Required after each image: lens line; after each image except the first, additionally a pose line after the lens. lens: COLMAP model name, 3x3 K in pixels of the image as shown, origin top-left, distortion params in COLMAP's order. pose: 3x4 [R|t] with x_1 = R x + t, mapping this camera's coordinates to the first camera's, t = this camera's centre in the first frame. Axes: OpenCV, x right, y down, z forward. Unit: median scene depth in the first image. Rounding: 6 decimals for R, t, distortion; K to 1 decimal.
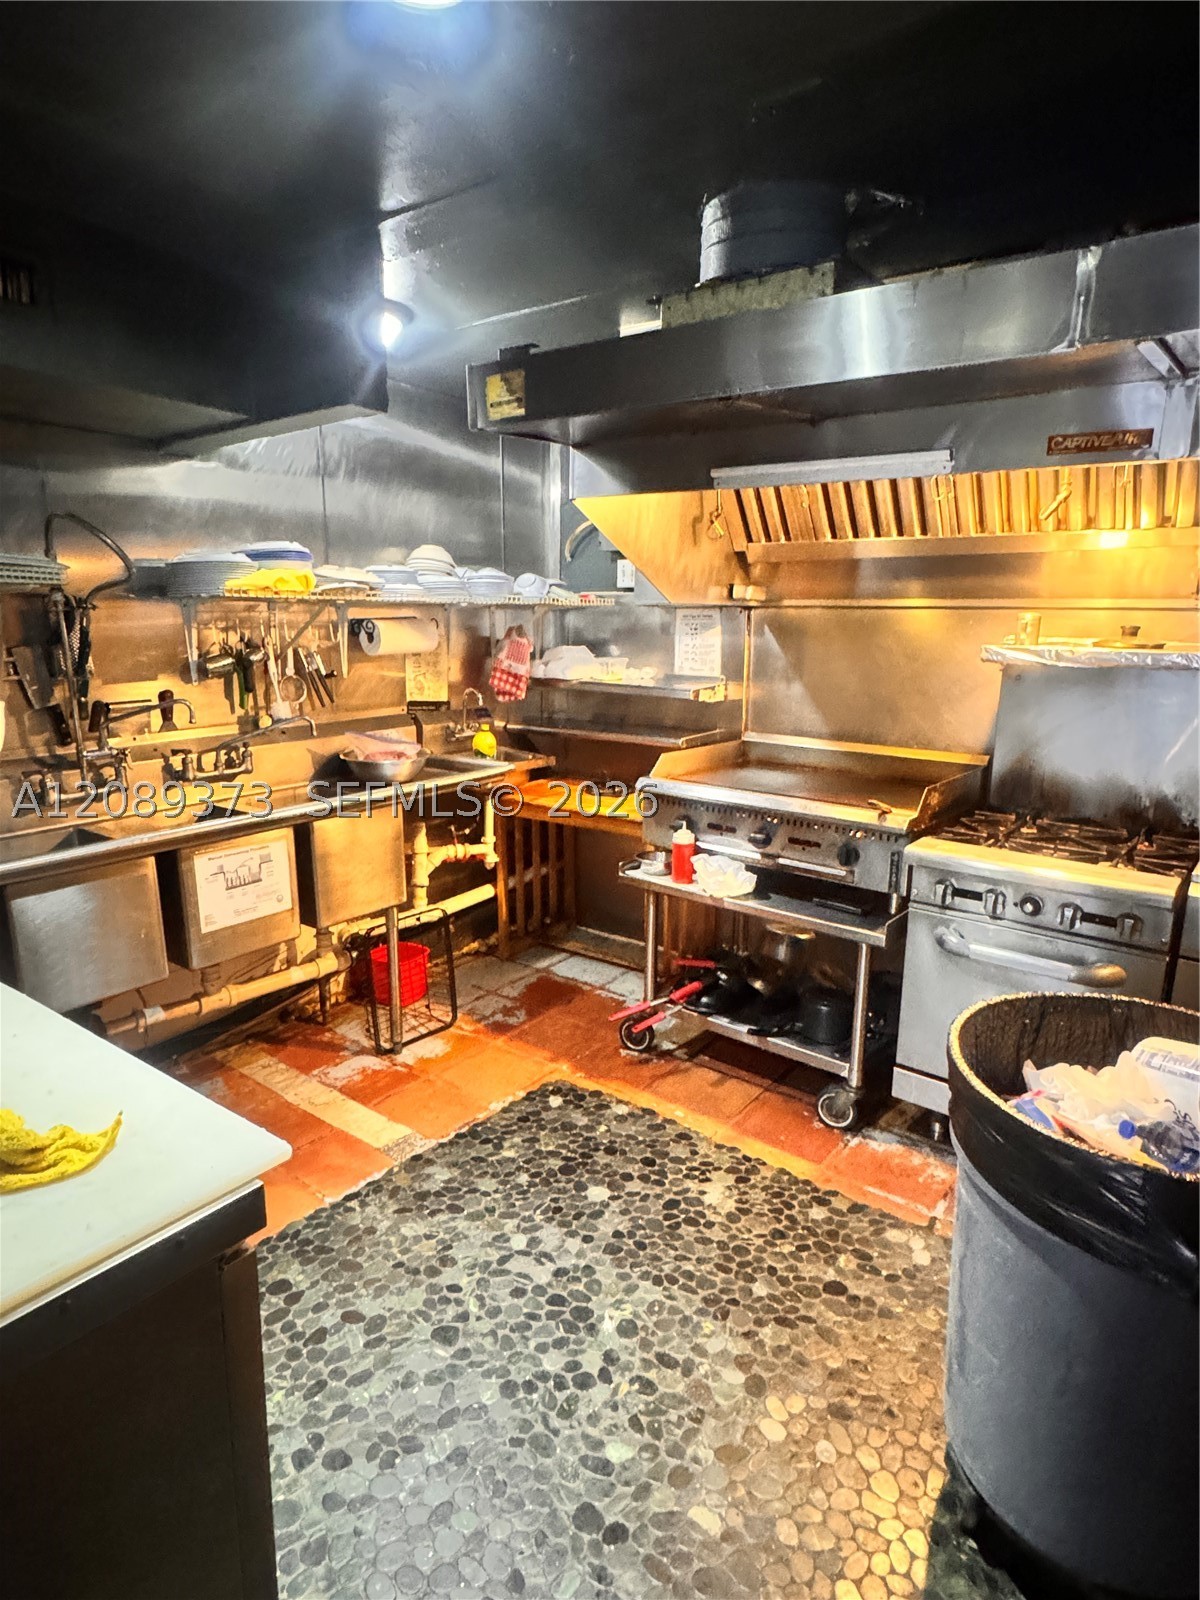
lens RADIAL K [[901.0, 0, 599.2], [0, 901.0, 840.9], [0, 0, 1]] dist [-0.040128, -0.000621]
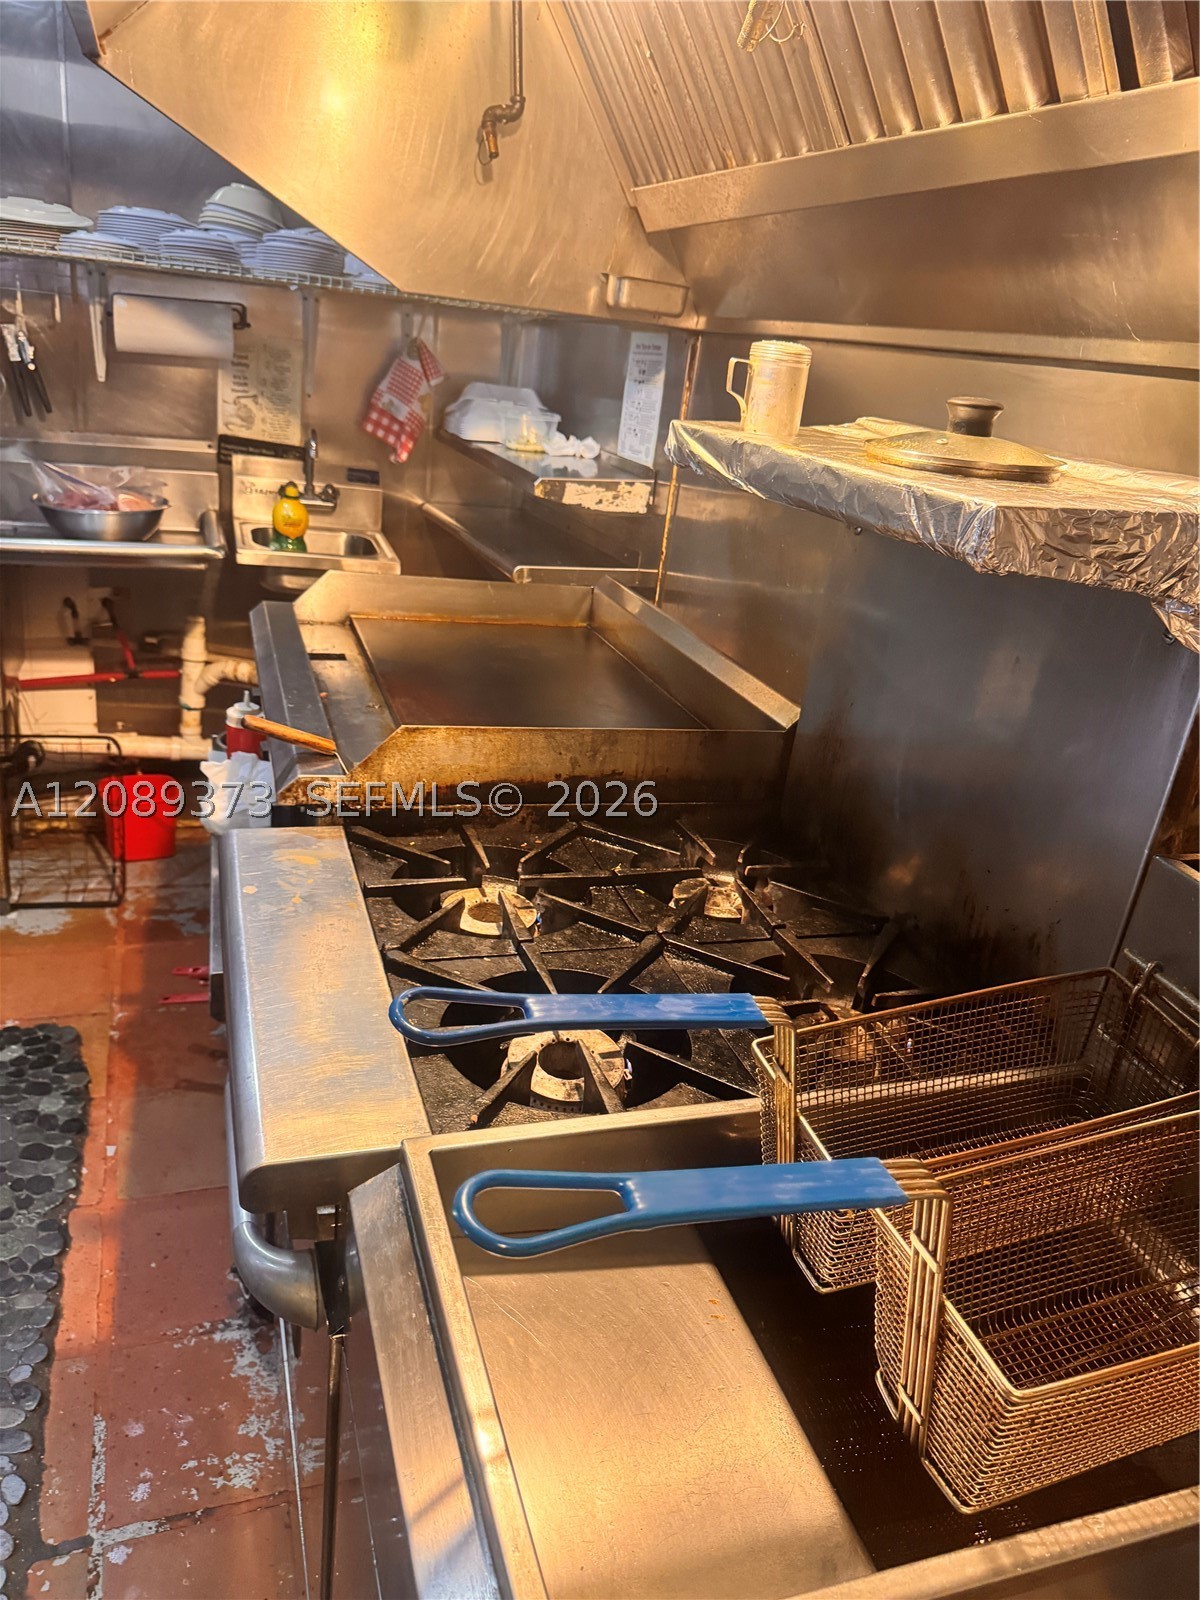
lens RADIAL K [[1164.5, 0, 600.0], [0, 1164.5, 800.0], [0, 0, 1]] dist [0.001622, -0.029996]
pose [[0.832698, 0.283033, -0.475927, 0.740199], [-0.239746, 0.959041, 0.150874, -0.131019], [0.499135, -0.011531, 0.866447, 0.545226]]
